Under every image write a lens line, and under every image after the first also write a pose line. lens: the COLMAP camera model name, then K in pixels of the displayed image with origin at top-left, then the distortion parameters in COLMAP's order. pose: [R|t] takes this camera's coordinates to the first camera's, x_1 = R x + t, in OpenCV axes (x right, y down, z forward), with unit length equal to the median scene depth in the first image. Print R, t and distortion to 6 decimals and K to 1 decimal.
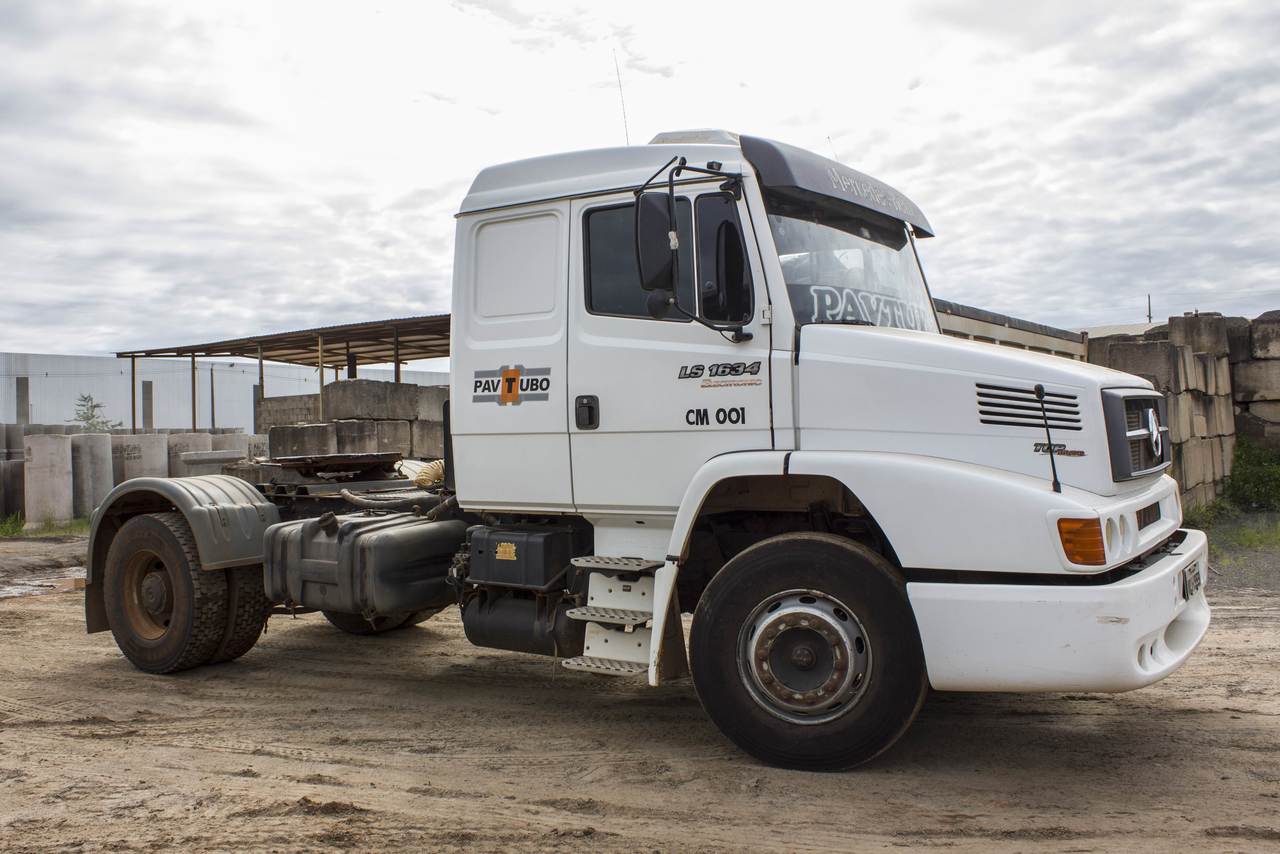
lens RADIAL K [[1135.4, 0, 630.7], [0, 1135.4, 425.4], [0, 0, 1]] dist [-0.098129, -0.000704]
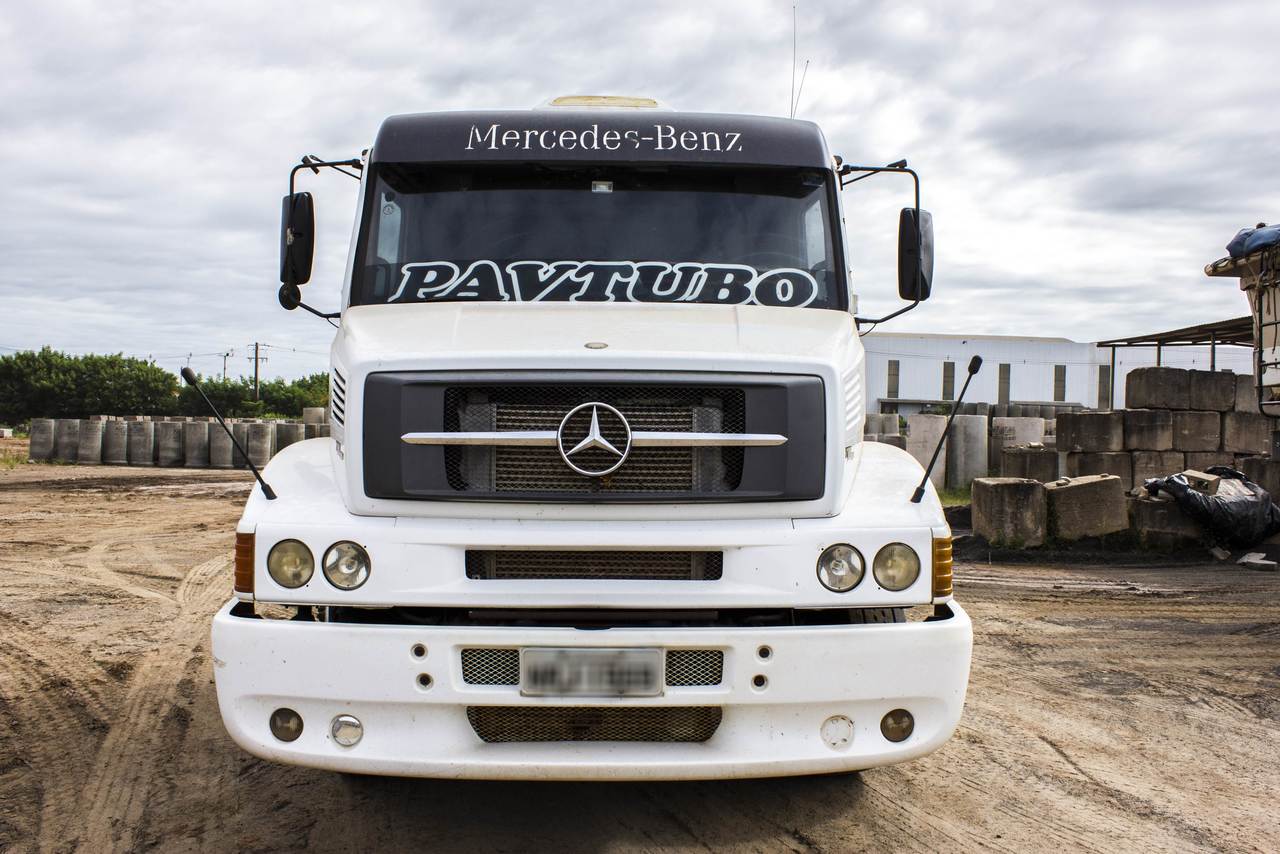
lens RADIAL K [[1050.6, 0, 635.9], [0, 1050.6, 424.0], [0, 0, 1]] dist [-0.126964, 0.054624]
pose [[0.568630, 0.038543, -0.821690, 0.208660], [-0.027434, 0.999235, 0.027886, -0.004148], [0.822136, 0.006685, 0.569252, 0.140769]]
